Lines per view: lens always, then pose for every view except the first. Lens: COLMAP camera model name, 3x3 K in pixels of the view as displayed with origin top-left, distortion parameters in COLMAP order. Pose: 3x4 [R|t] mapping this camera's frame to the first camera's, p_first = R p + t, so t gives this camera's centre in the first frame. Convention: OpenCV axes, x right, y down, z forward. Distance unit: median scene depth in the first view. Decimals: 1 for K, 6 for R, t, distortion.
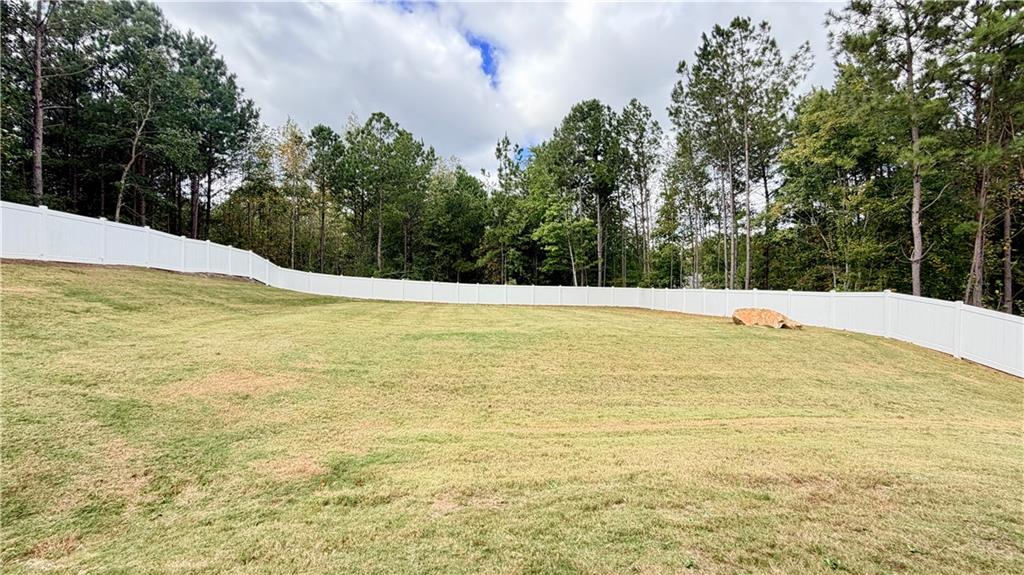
lens RADIAL K [[410.7, 0, 512.0], [0, 410.7, 287.5], [0, 0, 1]] dist [-0.001550, -0.000039]
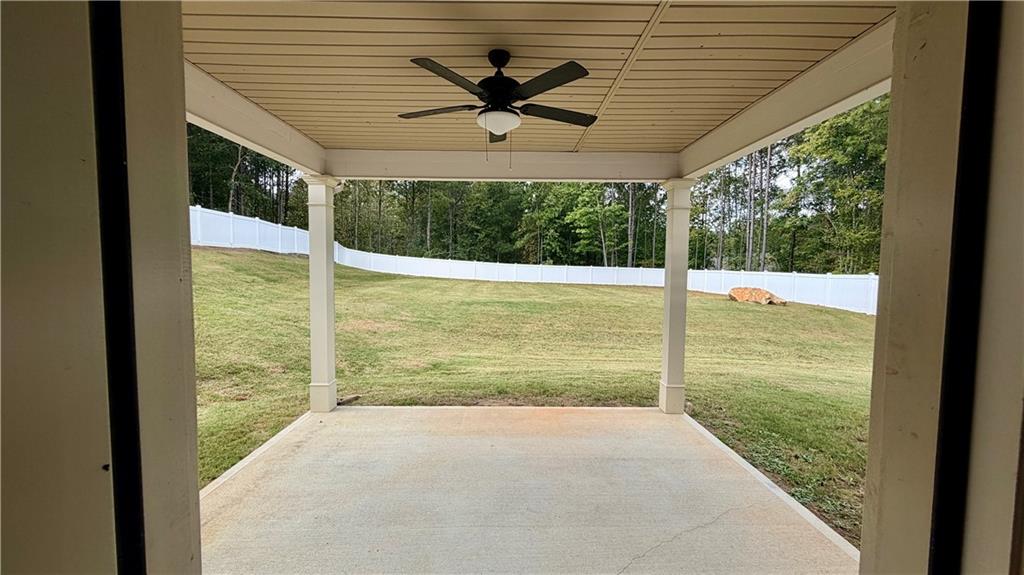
lens RADIAL K [[410.7, 0, 512.0], [0, 410.7, 287.5], [0, 0, 1]] dist [-0.001550, -0.000039]
pose [[0.995310, 0.012758, -0.095897, 0.012728], [-0.007842, 0.998644, 0.051465, -0.001669], [0.096423, -0.050472, 0.994060, -0.105493]]
